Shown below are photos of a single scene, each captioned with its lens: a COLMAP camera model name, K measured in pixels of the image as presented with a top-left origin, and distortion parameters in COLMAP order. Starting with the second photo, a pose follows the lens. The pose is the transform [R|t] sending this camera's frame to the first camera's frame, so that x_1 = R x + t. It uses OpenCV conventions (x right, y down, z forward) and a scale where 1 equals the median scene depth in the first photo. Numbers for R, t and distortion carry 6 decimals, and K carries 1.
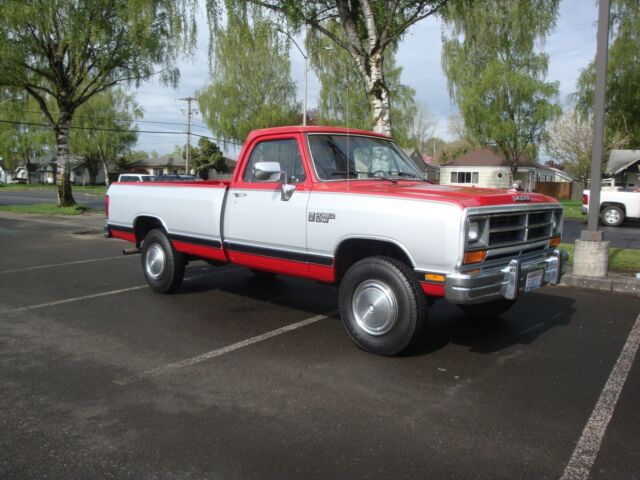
lens RADIAL K [[558.0, 0, 319.5], [0, 558.0, 239.7], [0, 0, 1]] dist [-0.147076, 0.107001]
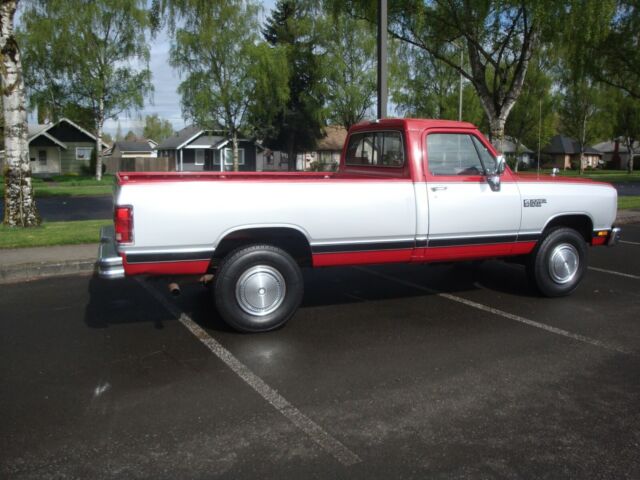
lens RADIAL K [[558.0, 0, 316.4], [0, 558.0, 237.4], [0, 0, 1]] dist [-0.147076, 0.107001]
pose [[0.433529, -0.140321, 0.890148, -0.418767], [0.099319, 0.989224, 0.107568, -0.045929], [-0.895650, 0.041774, 0.442794, 0.289024]]
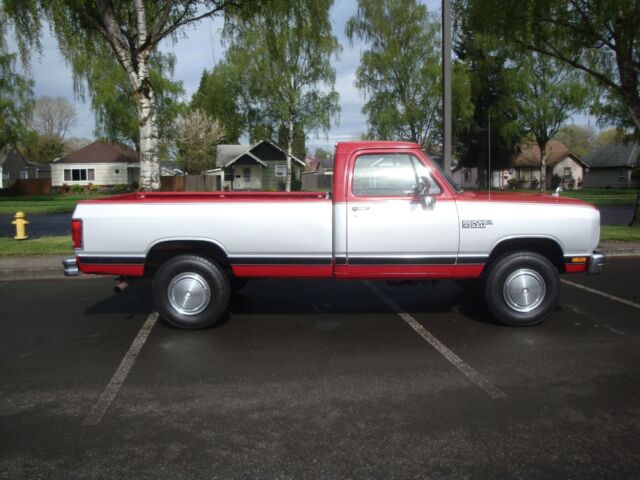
lens RADIAL K [[558.0, 0, 316.4], [0, 558.0, 238.0], [0, 0, 1]] dist [-0.147076, 0.107001]
pose [[0.736457, -0.095921, 0.669649, -0.331490], [0.090648, 0.994962, 0.042828, -0.029306], [-0.670383, 0.029161, 0.741442, 0.116415]]
